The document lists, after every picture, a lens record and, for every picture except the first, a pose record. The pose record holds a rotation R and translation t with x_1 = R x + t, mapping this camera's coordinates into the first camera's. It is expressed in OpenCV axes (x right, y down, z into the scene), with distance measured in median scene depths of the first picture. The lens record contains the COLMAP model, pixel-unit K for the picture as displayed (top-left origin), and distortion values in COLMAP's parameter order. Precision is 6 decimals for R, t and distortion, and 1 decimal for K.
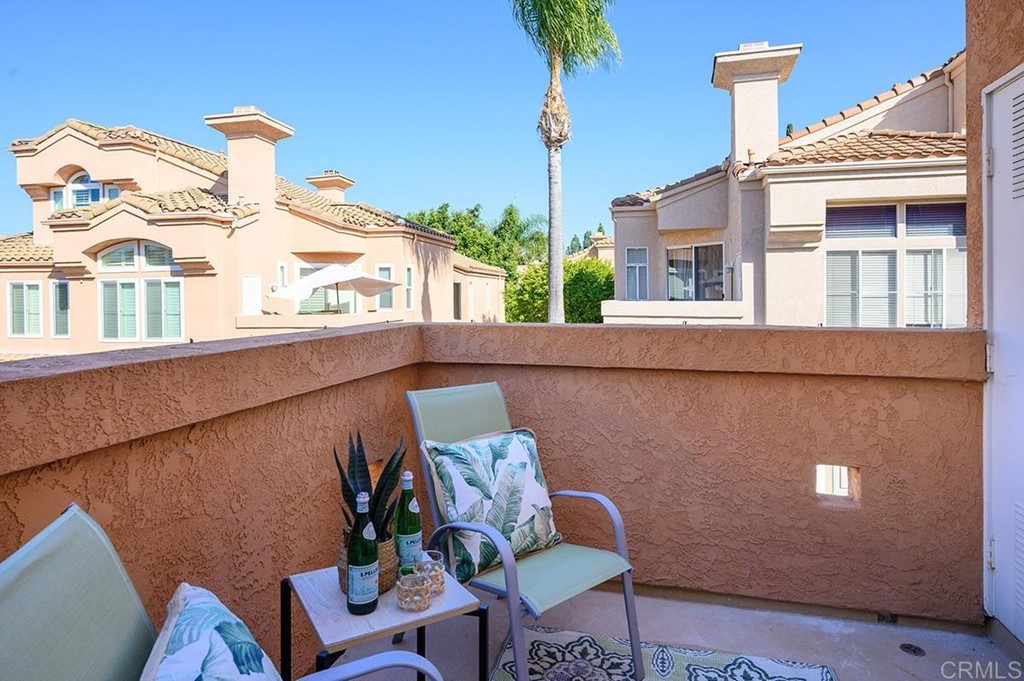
lens RADIAL K [[619.8, 0, 516.4], [0, 619.8, 297.0], [0, 0, 1]] dist [0.000372, -0.001521]
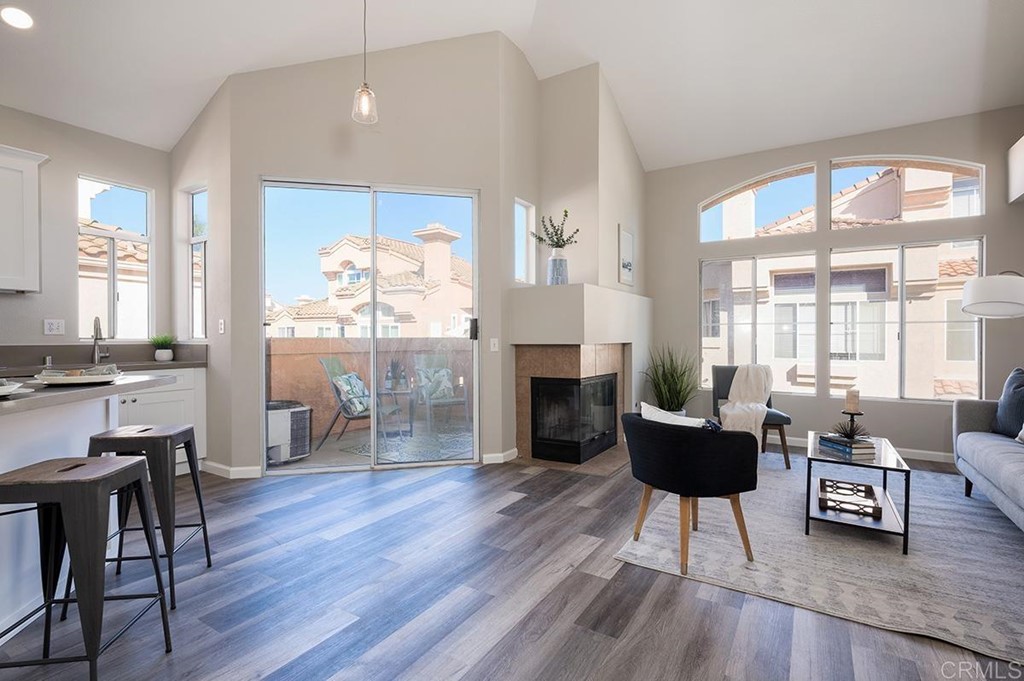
lens RADIAL K [[499.4, 0, 522.2], [0, 499.4, 336.0], [0, 0, 1]] dist [0.005130, 0.000240]
pose [[0.957226, 0.003510, -0.289320, 0.189041], [-0.005202, 0.999974, -0.005081, 0.009191], [0.289294, 0.006368, 0.957219, -0.237867]]
